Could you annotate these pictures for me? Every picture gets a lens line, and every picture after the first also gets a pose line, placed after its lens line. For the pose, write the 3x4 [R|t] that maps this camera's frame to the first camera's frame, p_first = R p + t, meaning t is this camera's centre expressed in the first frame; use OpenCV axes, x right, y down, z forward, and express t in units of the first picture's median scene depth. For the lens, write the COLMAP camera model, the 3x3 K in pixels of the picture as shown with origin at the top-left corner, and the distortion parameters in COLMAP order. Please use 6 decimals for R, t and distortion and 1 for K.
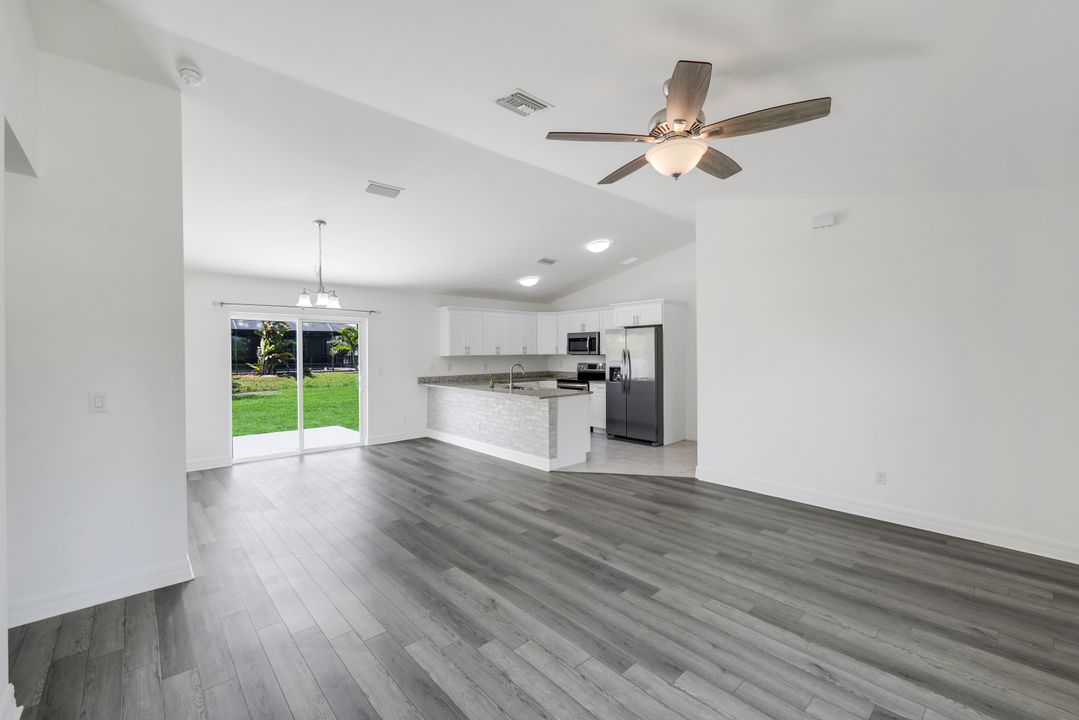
lens RADIAL K [[447.4, 0, 537.6], [0, 447.4, 355.9], [0, 0, 1]] dist [-0.000155, -0.000008]
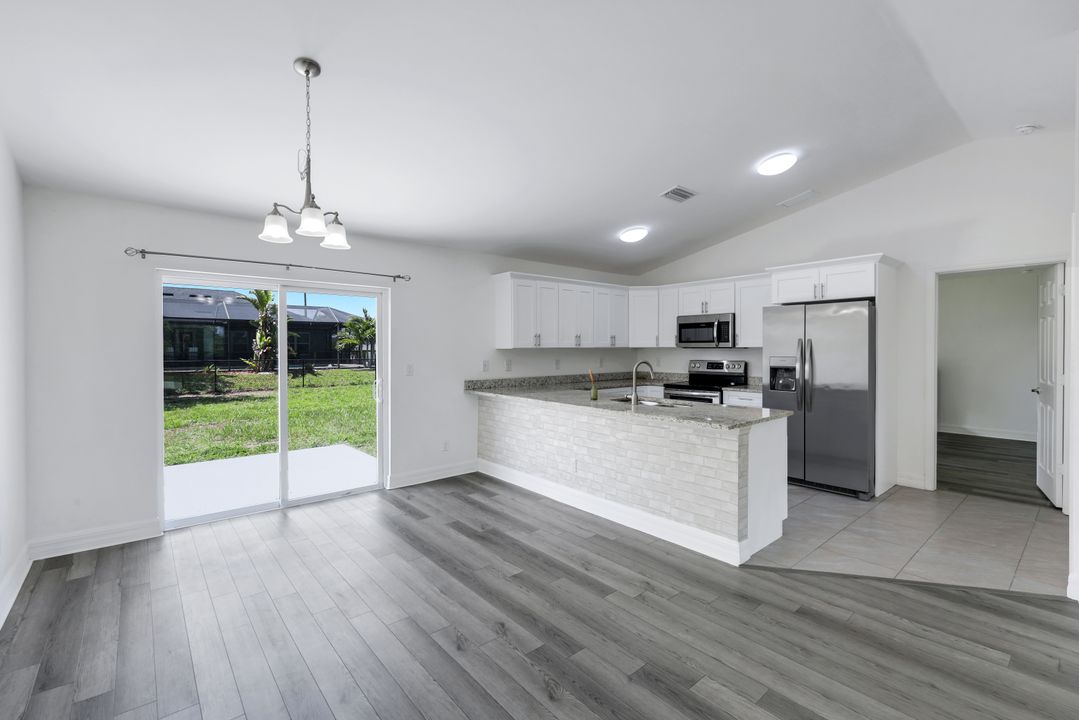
lens RADIAL K [[473.2, 0, 536.7], [0, 473.2, 353.8], [0, 0, 1]] dist [0.000619, 0.000322]
pose [[0.999425, 0.004748, -0.033585, -0.166750], [-0.004646, 0.999984, 0.003135, 0.007054], [0.033599, -0.002977, 0.999431, 0.374996]]
